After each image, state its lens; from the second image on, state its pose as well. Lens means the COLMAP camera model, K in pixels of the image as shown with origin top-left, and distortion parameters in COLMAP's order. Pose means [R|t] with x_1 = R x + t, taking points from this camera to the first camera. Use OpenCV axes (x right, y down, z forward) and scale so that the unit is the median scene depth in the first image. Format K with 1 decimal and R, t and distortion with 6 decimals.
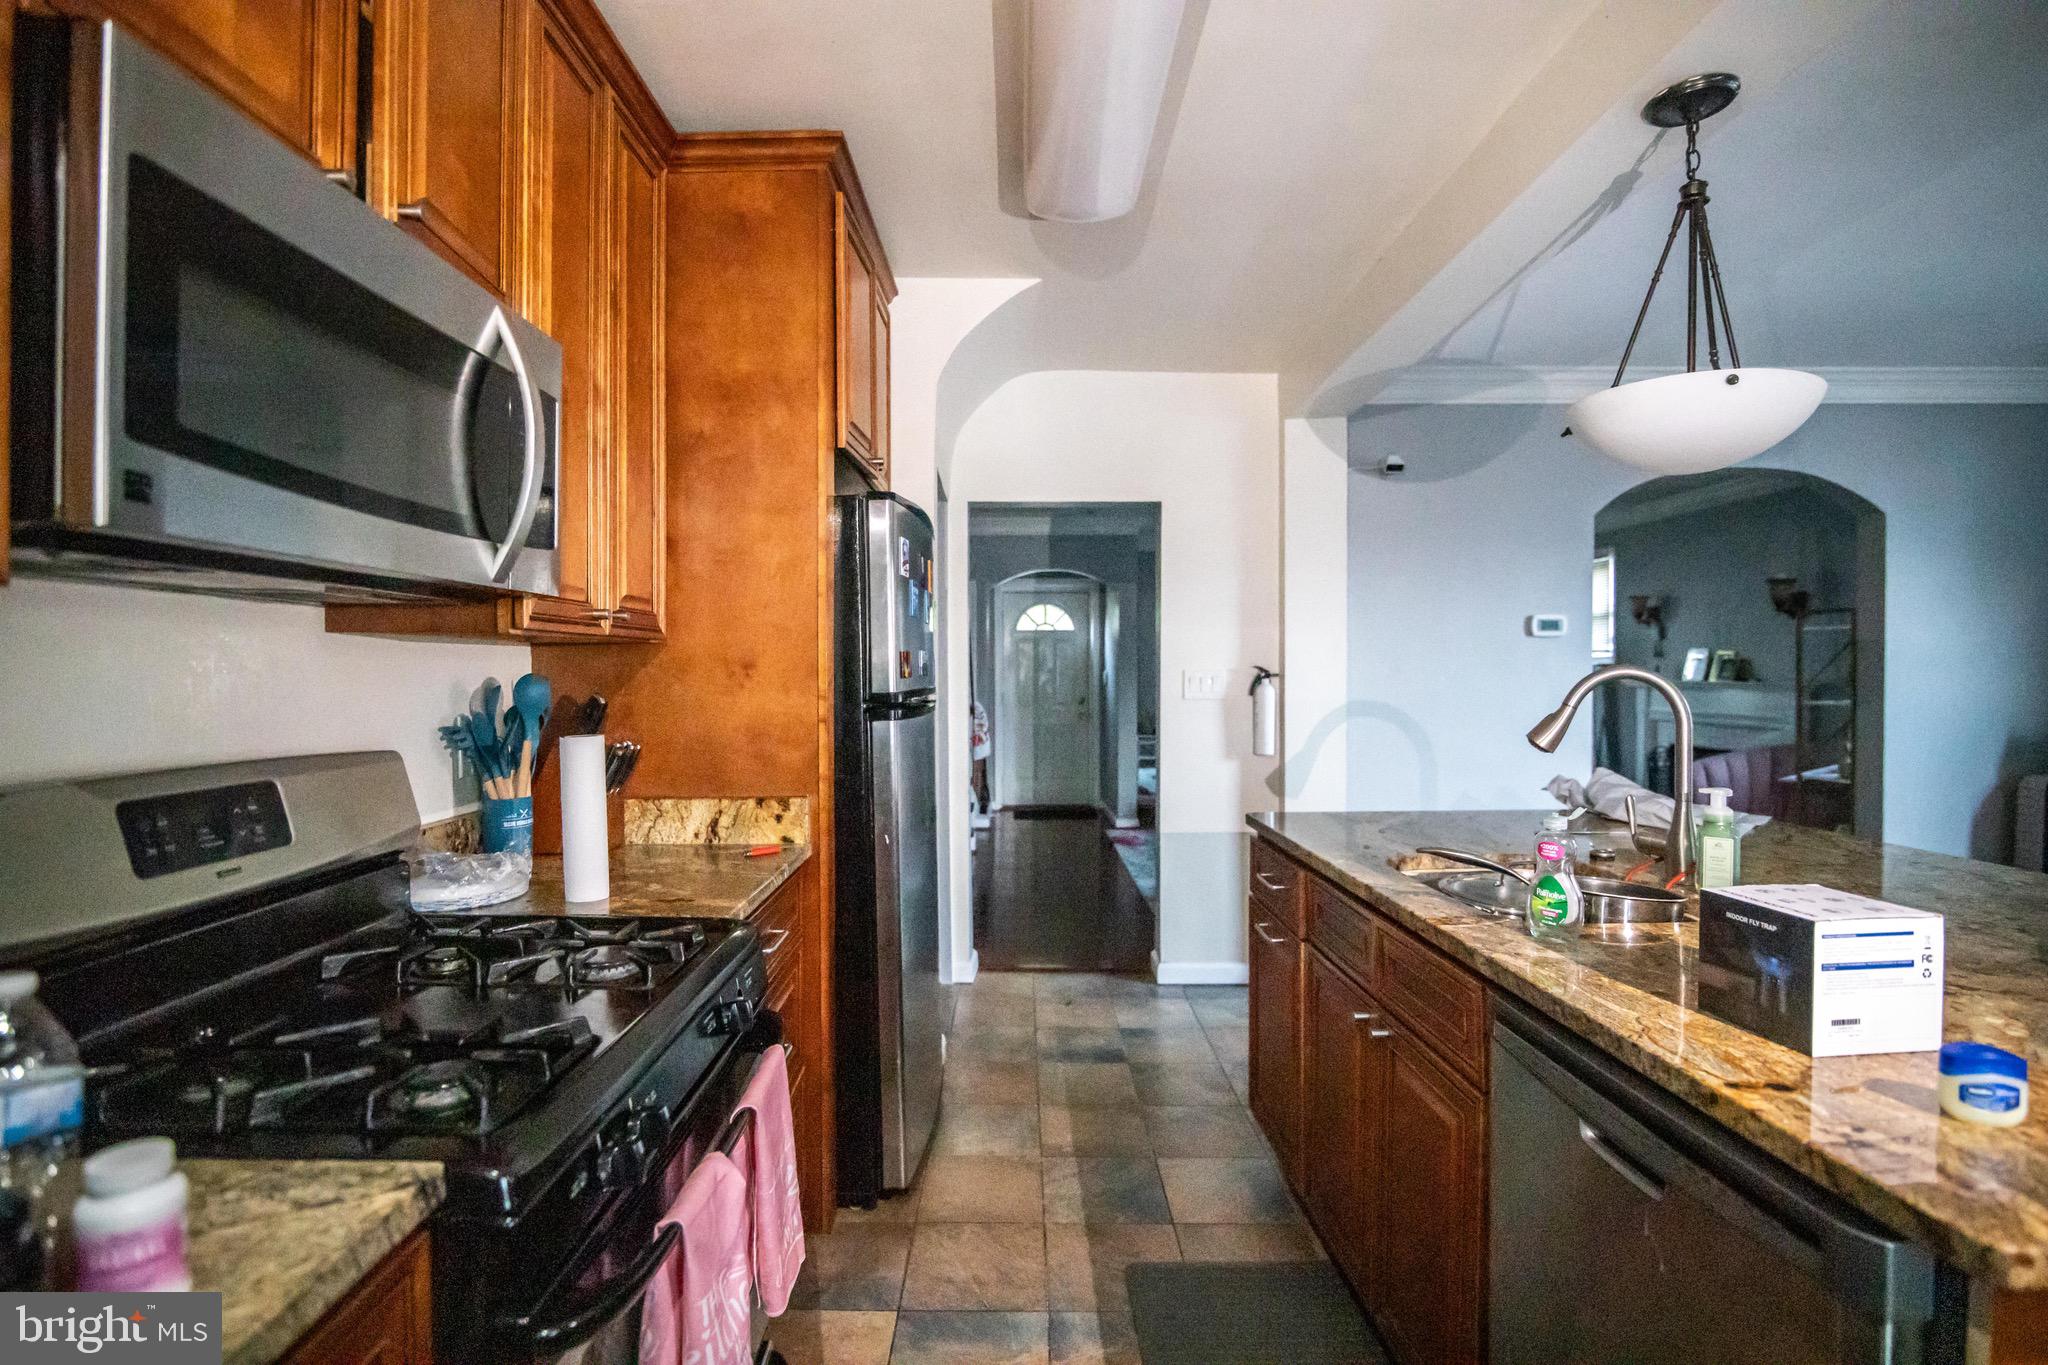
lens RADIAL K [[941.2, 0, 1014.4], [0, 941.2, 683.2], [0, 0, 1]] dist [-0.015653, -0.000390]
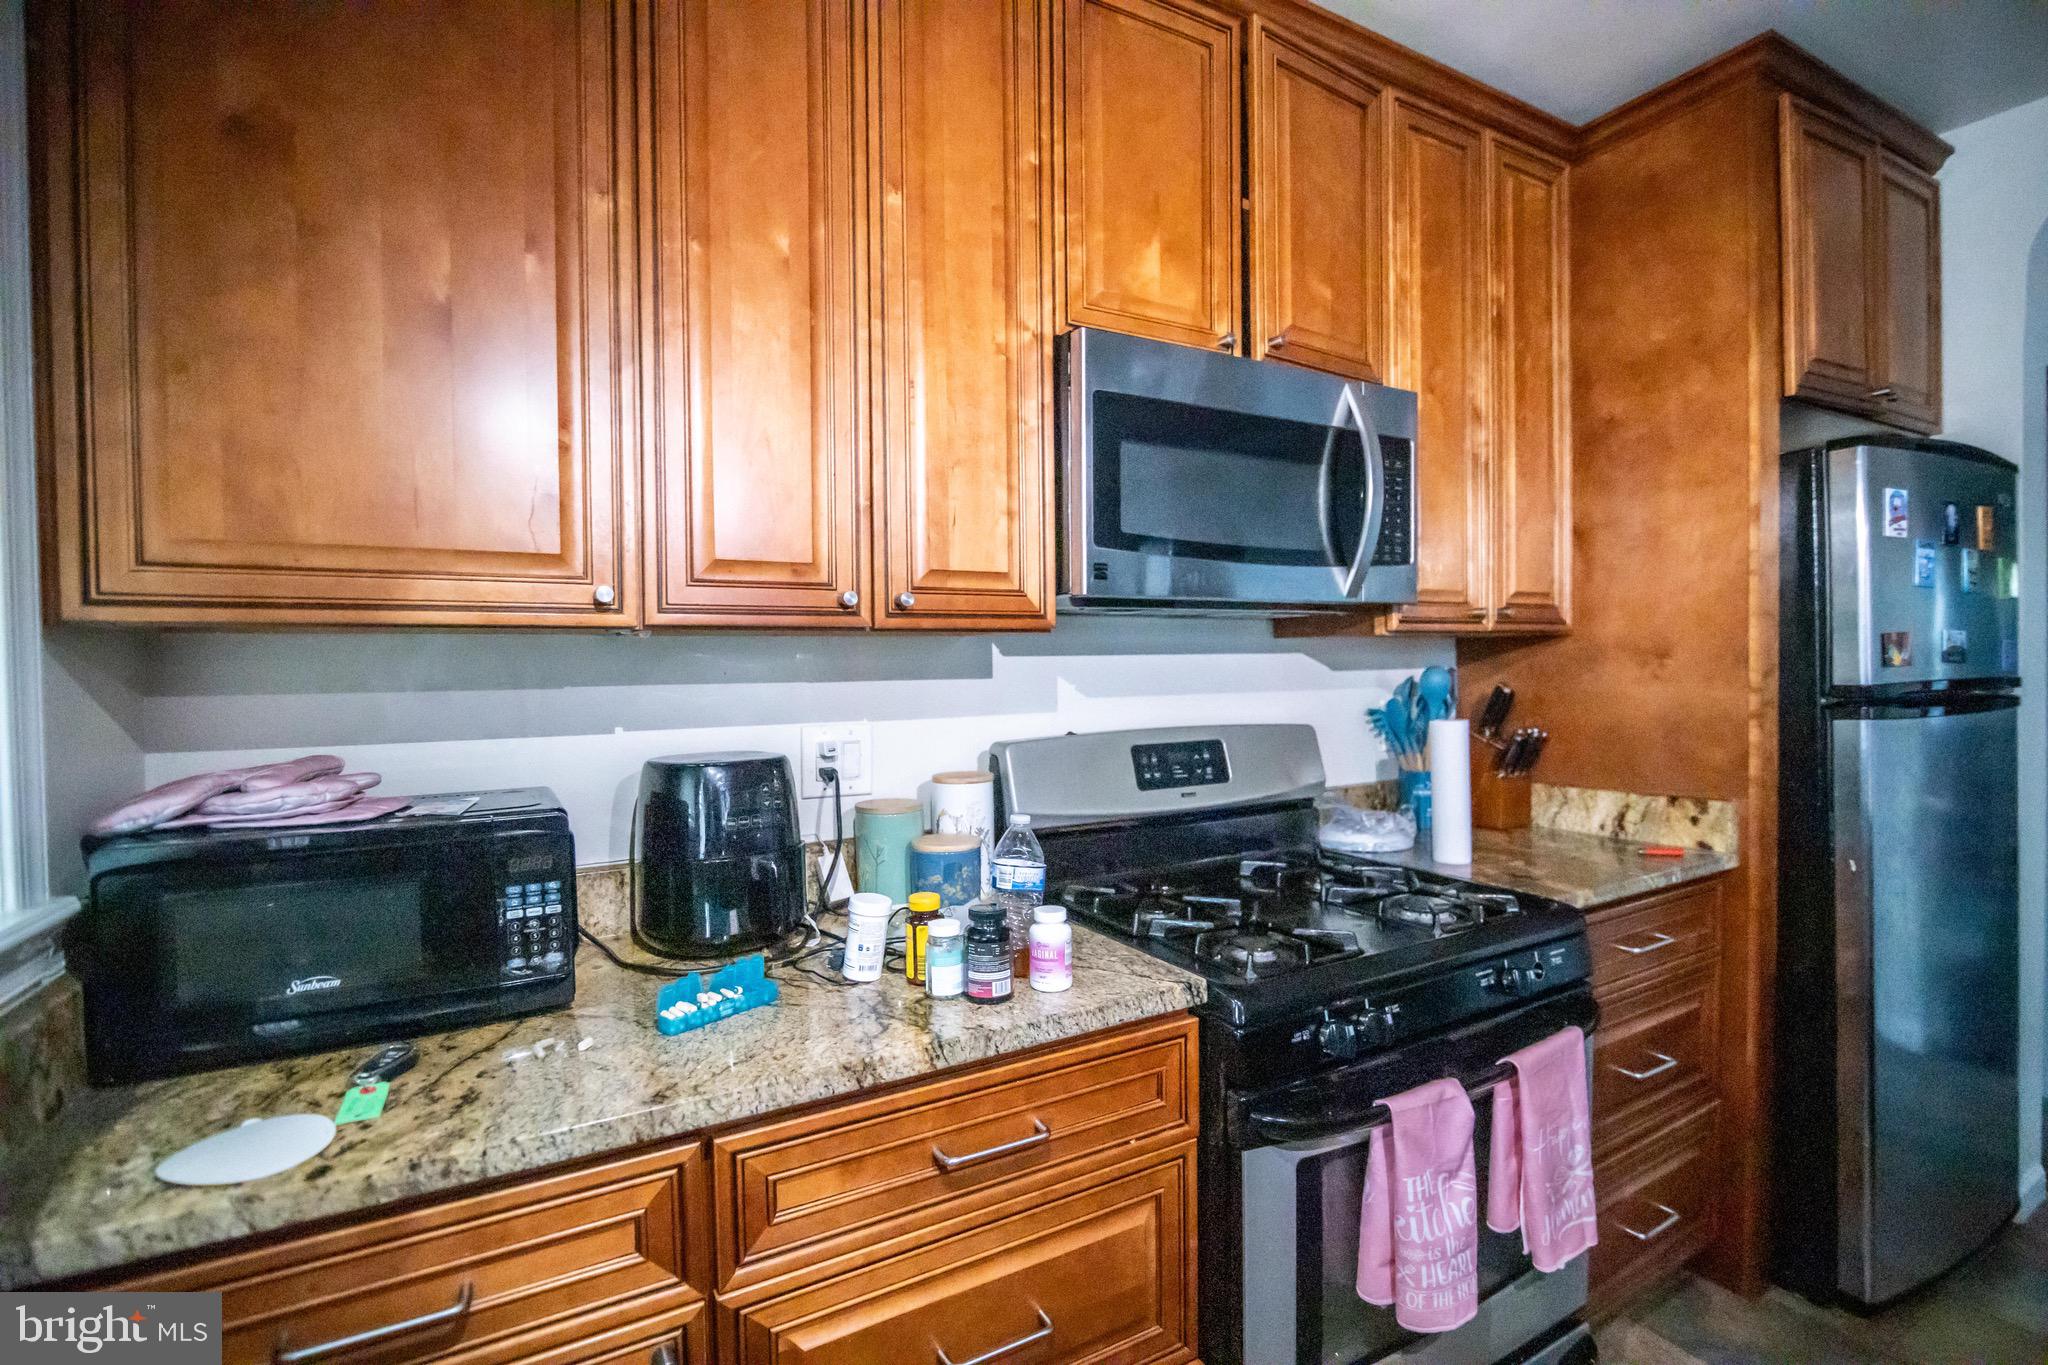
lens RADIAL K [[941.2, 0, 1014.4], [0, 941.2, 683.2], [0, 0, 1]] dist [-0.015653, -0.000390]
pose [[0.473892, 0.006577, -0.880559, 0.276227], [0.005541, 0.999930, 0.010450, -0.004366], [0.880566, -0.009832, 0.473822, -0.018360]]
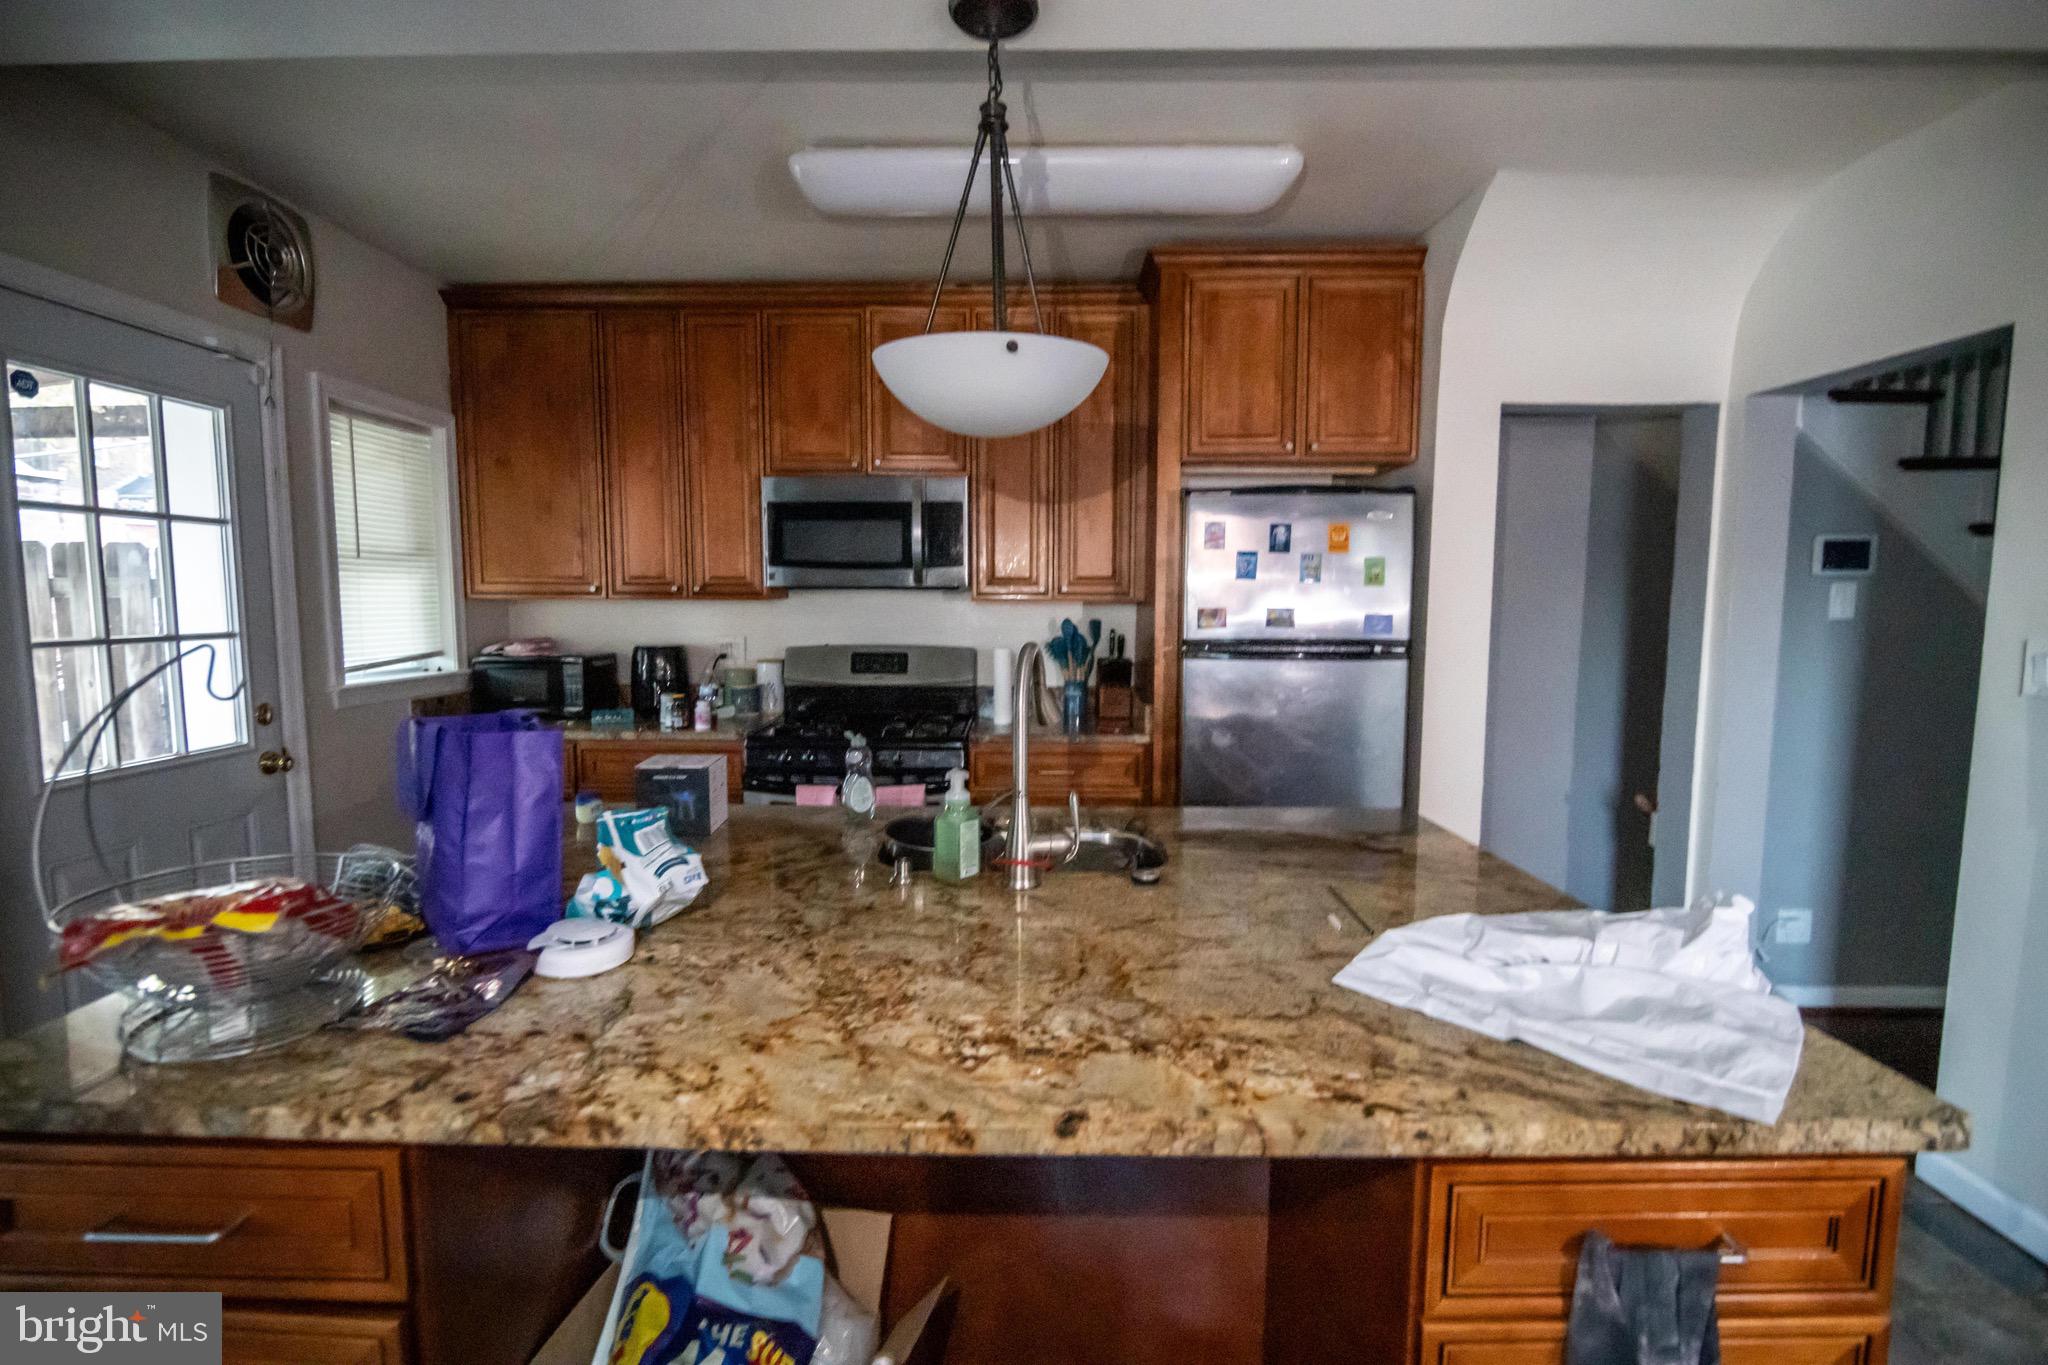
lens RADIAL K [[941.2, 0, 1014.4], [0, 941.2, 683.2], [0, 0, 1]] dist [-0.015653, -0.000390]
pose [[-0.009402, 0.097512, -0.995190, 1.589923], [-0.013475, 0.995131, 0.097634, -0.070649], [0.999865, 0.014329, -0.008042, 0.958646]]
